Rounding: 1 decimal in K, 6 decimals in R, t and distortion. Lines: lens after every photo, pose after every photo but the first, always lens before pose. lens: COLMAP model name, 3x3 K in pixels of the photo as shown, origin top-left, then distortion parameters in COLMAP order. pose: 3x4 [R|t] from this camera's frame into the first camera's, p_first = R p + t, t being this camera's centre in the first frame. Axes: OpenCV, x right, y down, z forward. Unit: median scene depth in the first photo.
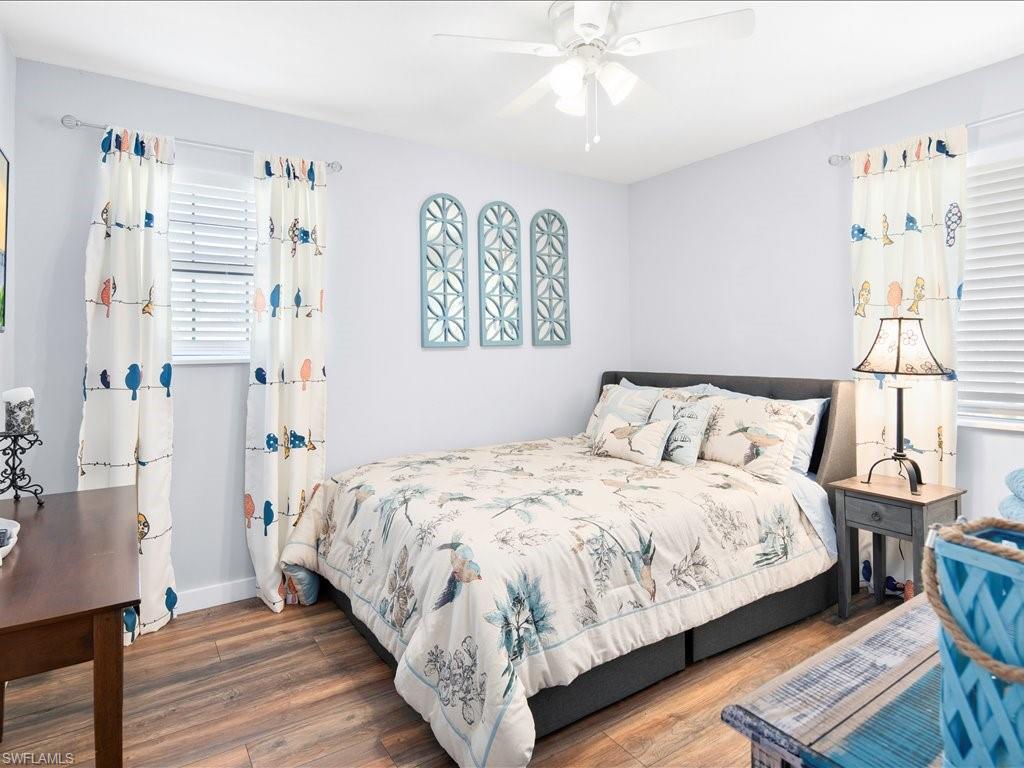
lens RADIAL K [[564.3, 0, 510.7], [0, 564.3, 346.7], [0, 0, 1]] dist [0.001966, 0.000472]
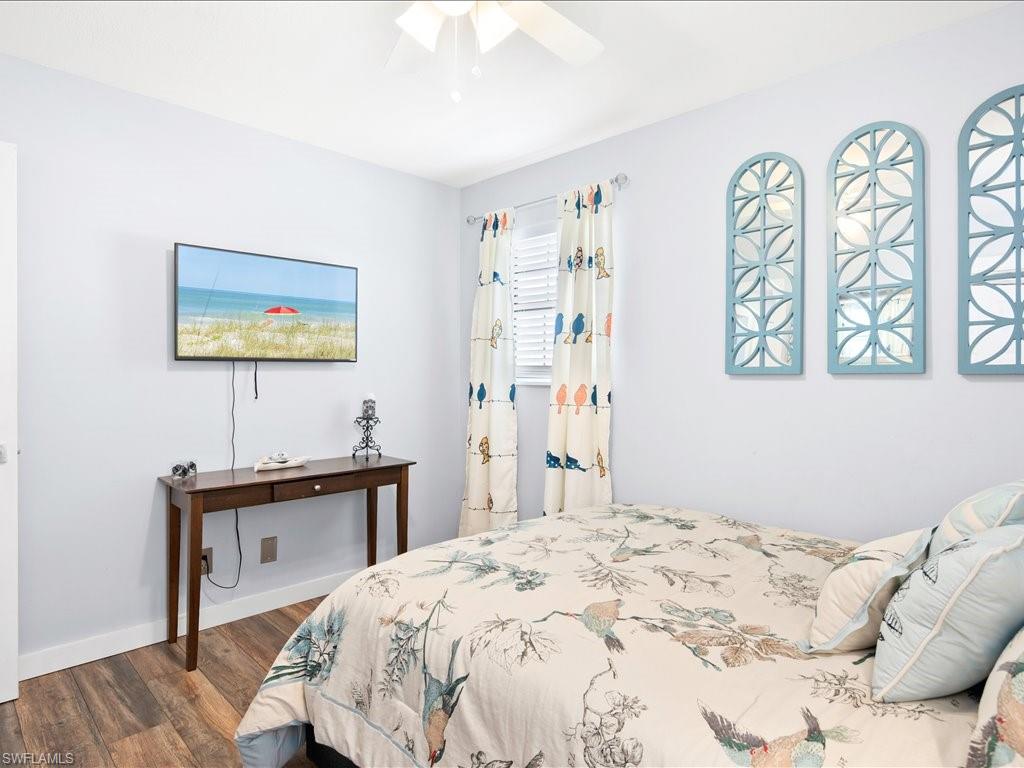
lens RADIAL K [[581.9, 0, 512.0], [0, 581.9, 384.0], [0, 0, 1]] dist [0.000609, -0.000290]
pose [[0.195105, 0.029323, -0.980344, 0.669601], [-0.007464, 0.999568, 0.028412, -0.007839], [0.980754, 0.001774, 0.195239, 0.700008]]
